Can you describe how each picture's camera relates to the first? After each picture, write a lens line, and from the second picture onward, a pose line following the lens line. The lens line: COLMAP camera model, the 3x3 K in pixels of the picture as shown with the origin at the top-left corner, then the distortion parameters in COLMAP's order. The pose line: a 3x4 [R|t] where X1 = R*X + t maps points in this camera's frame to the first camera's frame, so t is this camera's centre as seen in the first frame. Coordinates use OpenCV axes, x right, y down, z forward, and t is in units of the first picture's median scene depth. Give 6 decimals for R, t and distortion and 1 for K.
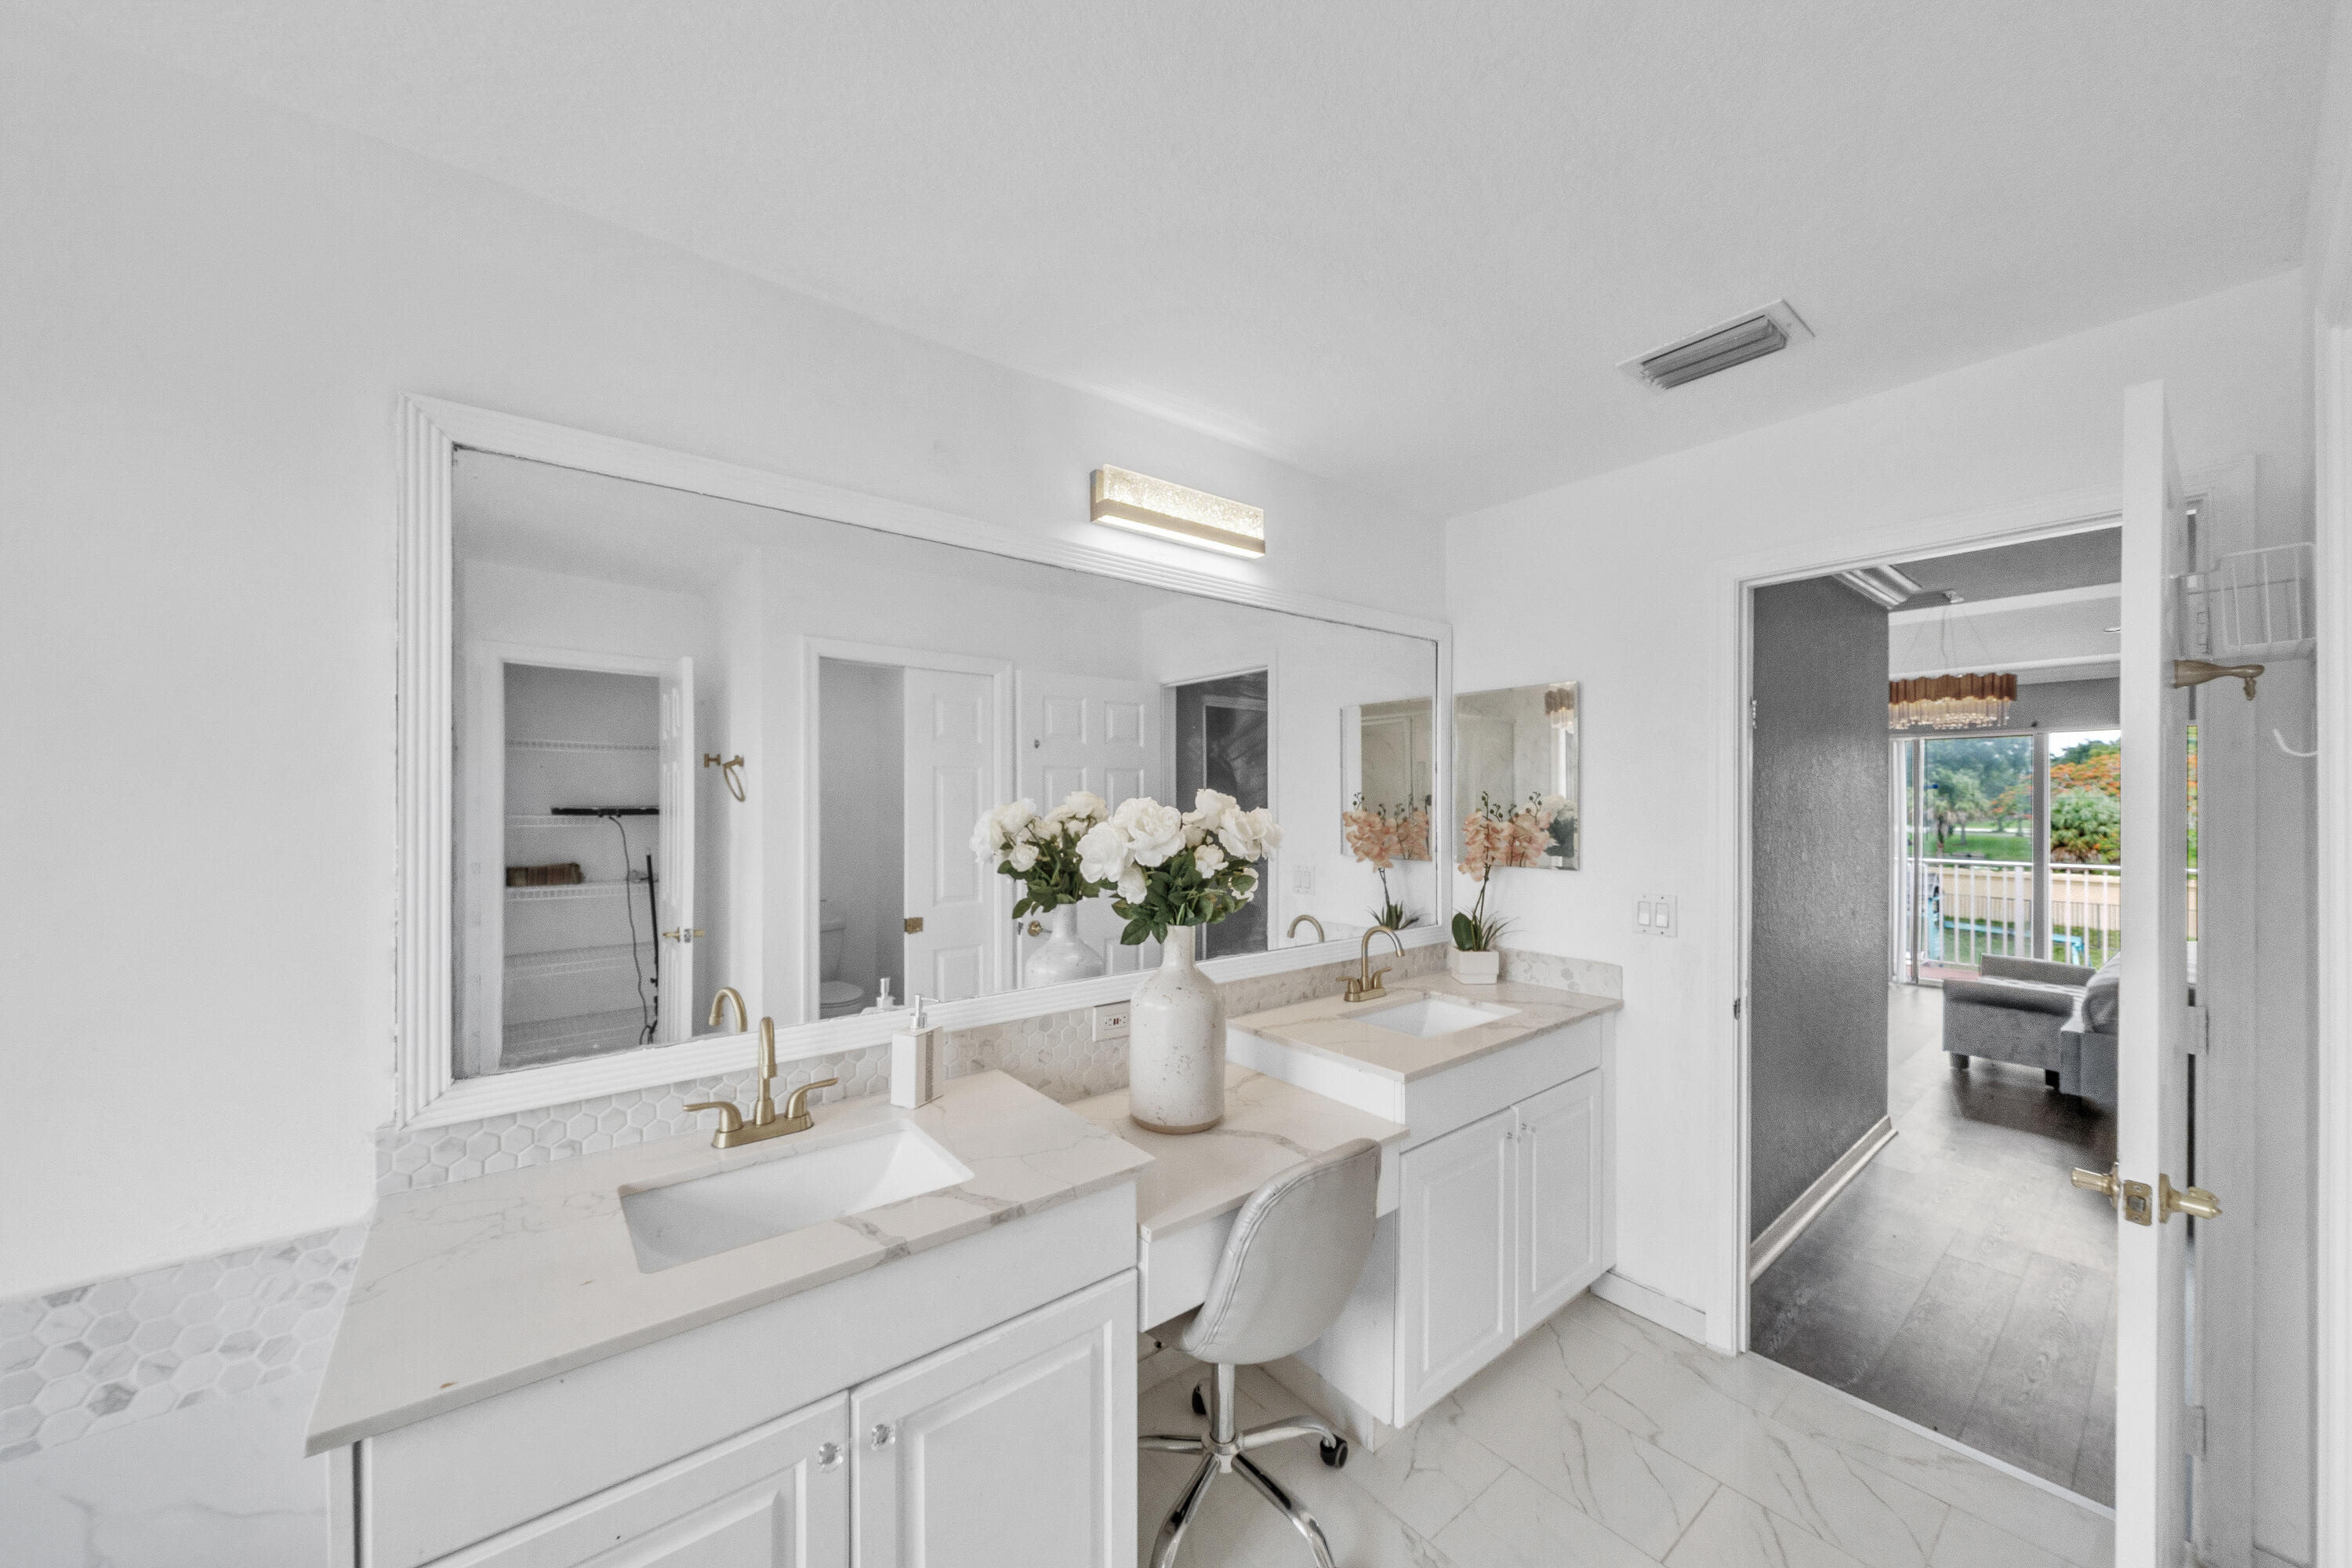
lens RADIAL K [[816.6, 0, 1150.8], [0, 816.6, 792.4], [0, 0, 1]] dist [-0.002664, -0.000716]
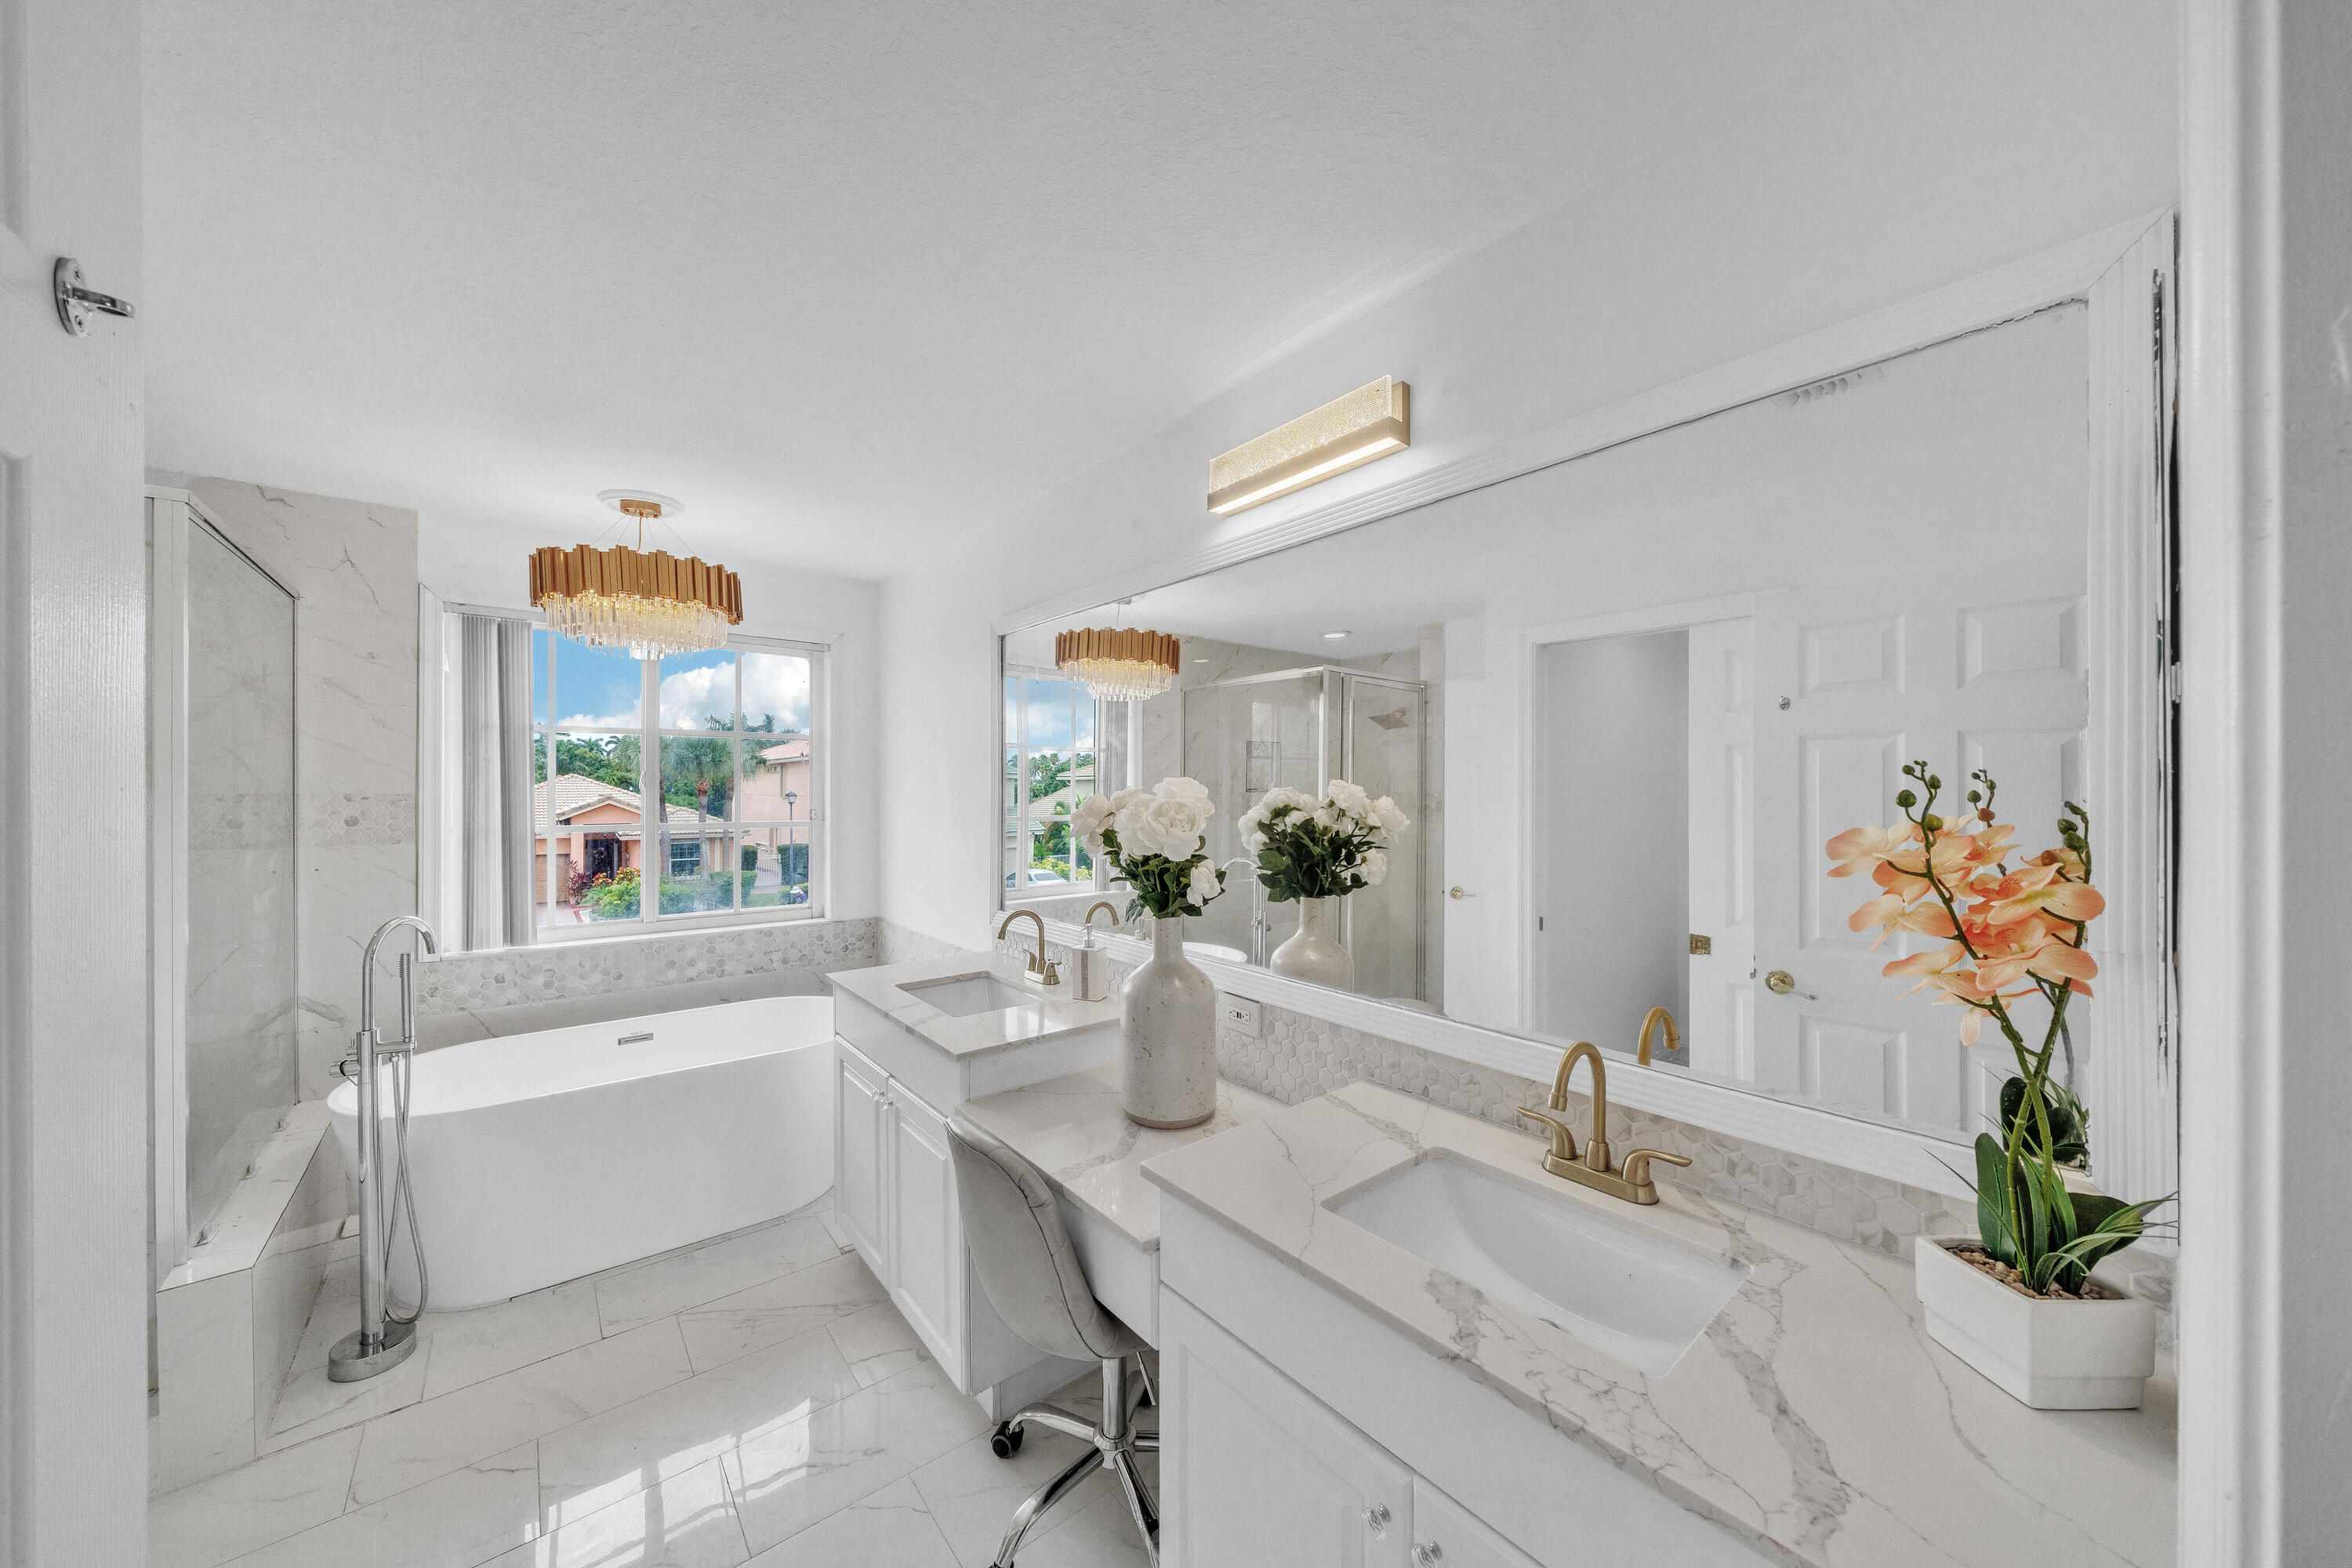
lens RADIAL K [[816.6, 0, 1210.1], [0, 816.6, 785.9], [0, 0, 1]] dist [-0.002664, -0.000716]
pose [[0.051690, -0.005738, -0.998647, 0.568257], [0.010347, 0.999933, -0.005209, 0.006594], [0.998610, -0.010064, 0.051746, 0.560439]]
